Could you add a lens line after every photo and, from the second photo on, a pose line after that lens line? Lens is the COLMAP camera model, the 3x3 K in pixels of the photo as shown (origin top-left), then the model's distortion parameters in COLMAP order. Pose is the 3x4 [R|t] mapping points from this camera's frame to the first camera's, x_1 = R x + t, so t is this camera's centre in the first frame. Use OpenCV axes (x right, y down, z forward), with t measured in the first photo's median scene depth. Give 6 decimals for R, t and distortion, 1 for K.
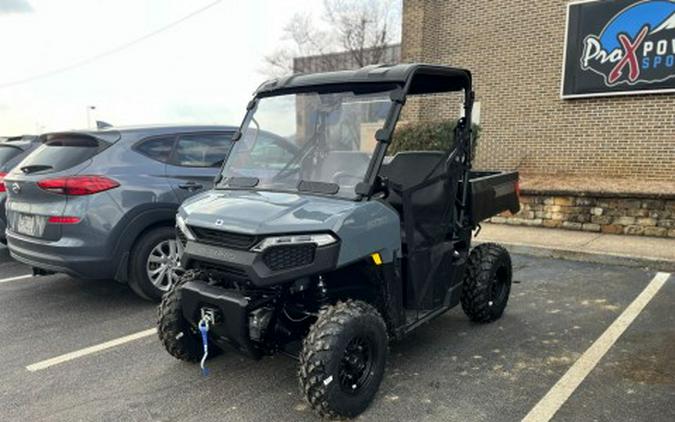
lens RADIAL K [[539.8, 0, 337.5], [0, 539.8, 211.0], [0, 0, 1]] dist [0.010449, -0.007069]
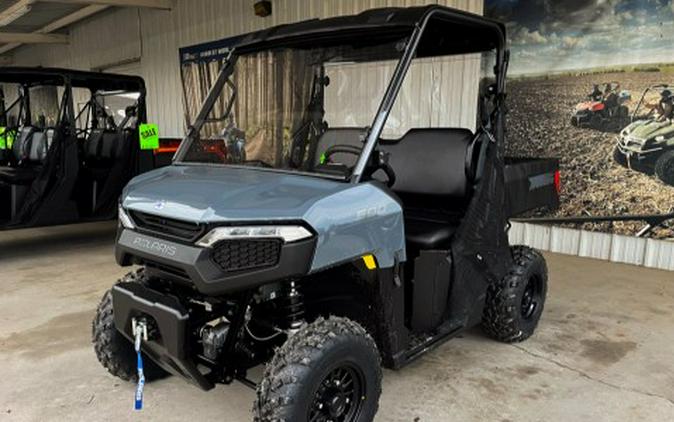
lens RADIAL K [[536.0, 0, 343.7], [0, 536.0, 211.6], [0, 0, 1]] dist [0.004408, 0.006152]
pose [[0.998582, 0.035930, -0.039281, 0.064263], [-0.035259, 0.999222, 0.017651, 0.008310], [0.039884, -0.016241, 0.999072, 0.271020]]
